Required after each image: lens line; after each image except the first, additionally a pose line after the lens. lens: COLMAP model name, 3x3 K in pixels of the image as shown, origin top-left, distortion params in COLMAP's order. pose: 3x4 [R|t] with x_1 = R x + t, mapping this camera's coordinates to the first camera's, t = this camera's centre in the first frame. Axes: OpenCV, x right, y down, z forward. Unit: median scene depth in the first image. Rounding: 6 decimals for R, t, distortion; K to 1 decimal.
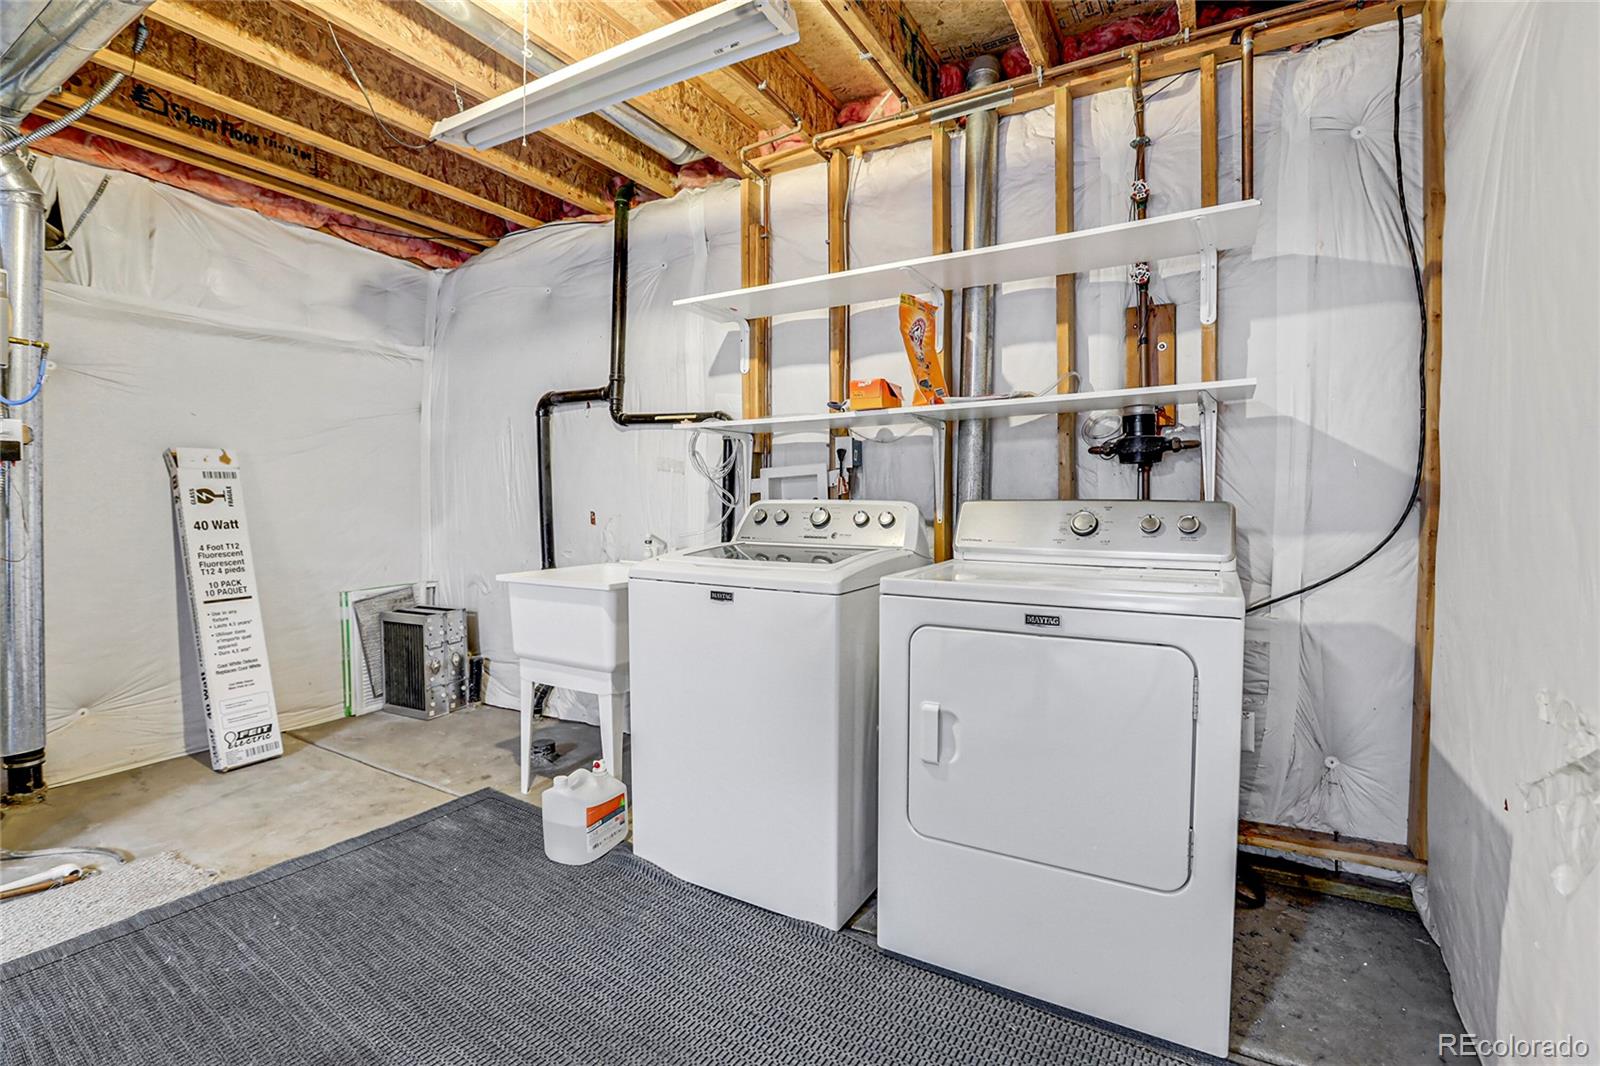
lens RADIAL K [[730.4, 0, 805.8], [0, 730.4, 524.8], [0, 0, 1]] dist [-0.066151, 0.029911]
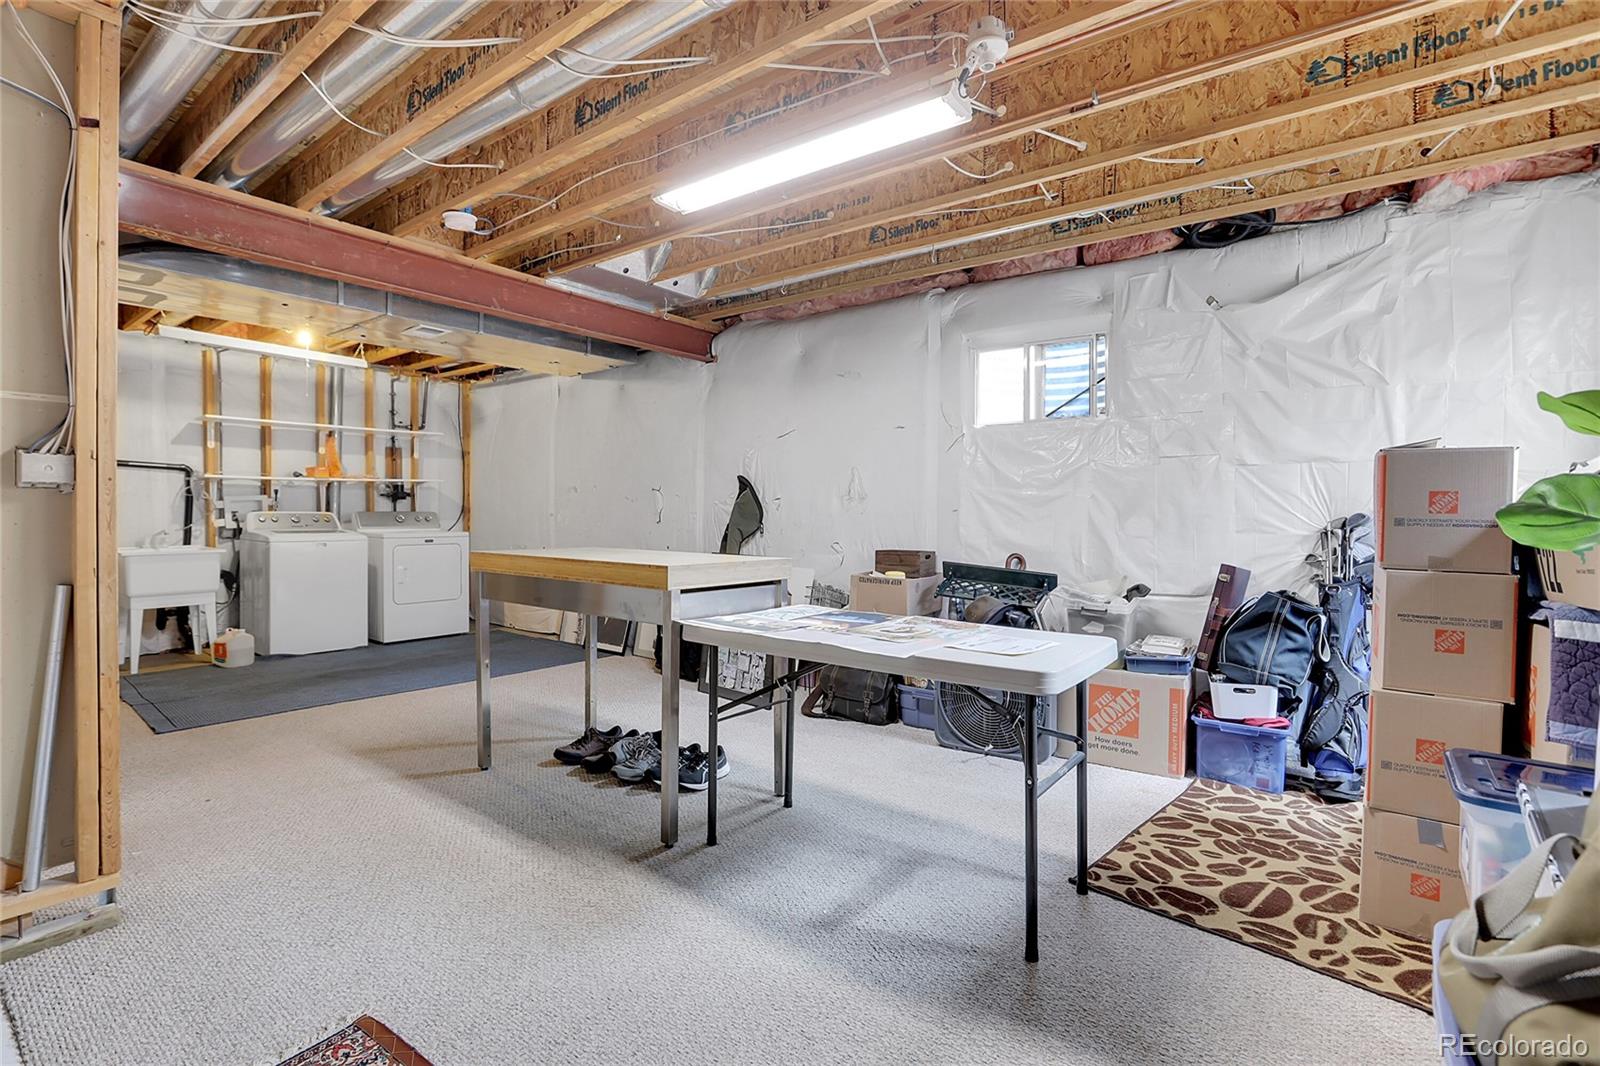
lens RADIAL K [[730.4, 0, 805.8], [0, 730.4, 524.8], [0, 0, 1]] dist [-0.066151, 0.029911]
pose [[0.142623, -0.019541, 0.989584, -2.324129], [0.029105, 0.999456, 0.015542, 0.024506], [-0.989349, 0.026585, 0.143114, -1.175723]]
